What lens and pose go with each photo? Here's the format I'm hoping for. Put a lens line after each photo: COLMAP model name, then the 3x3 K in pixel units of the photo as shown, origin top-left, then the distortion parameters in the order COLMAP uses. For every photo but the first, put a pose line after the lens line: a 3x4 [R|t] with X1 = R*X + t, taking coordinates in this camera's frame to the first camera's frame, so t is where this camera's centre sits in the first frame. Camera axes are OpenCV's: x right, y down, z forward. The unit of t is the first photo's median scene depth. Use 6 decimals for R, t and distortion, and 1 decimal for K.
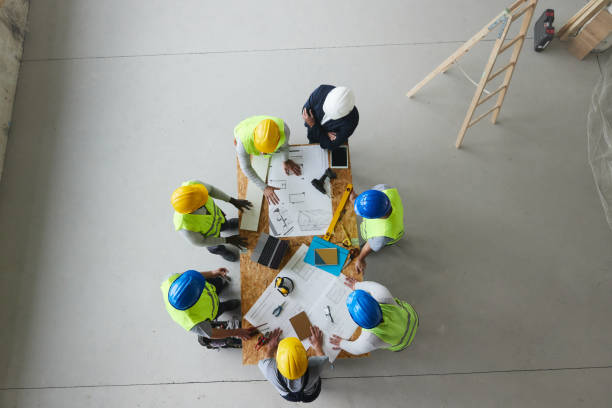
lens RADIAL K [[421.8, 0, 306.0], [0, 421.8, 204.0], [0, 0, 1]] dist [-0.002126, 0.000441]
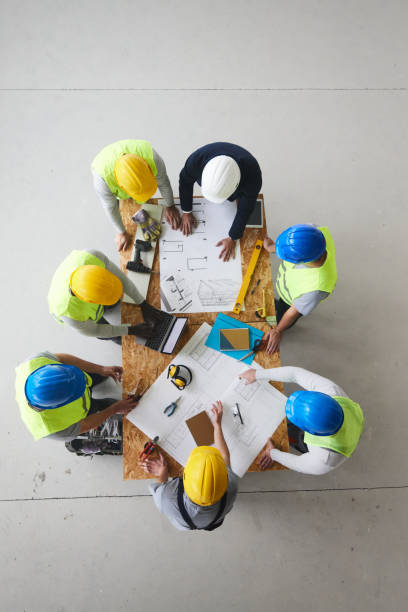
lens RADIAL K [[421.8, 0, 204.0], [0, 421.8, 306.0], [0, 0, 1]] dist [-0.002126, 0.000441]
pose [[0.998727, 0.020001, 0.046313, -0.044068], [-0.020701, 0.999678, 0.014691, 0.053091], [-0.046004, -0.015631, 0.998819, 0.230861]]
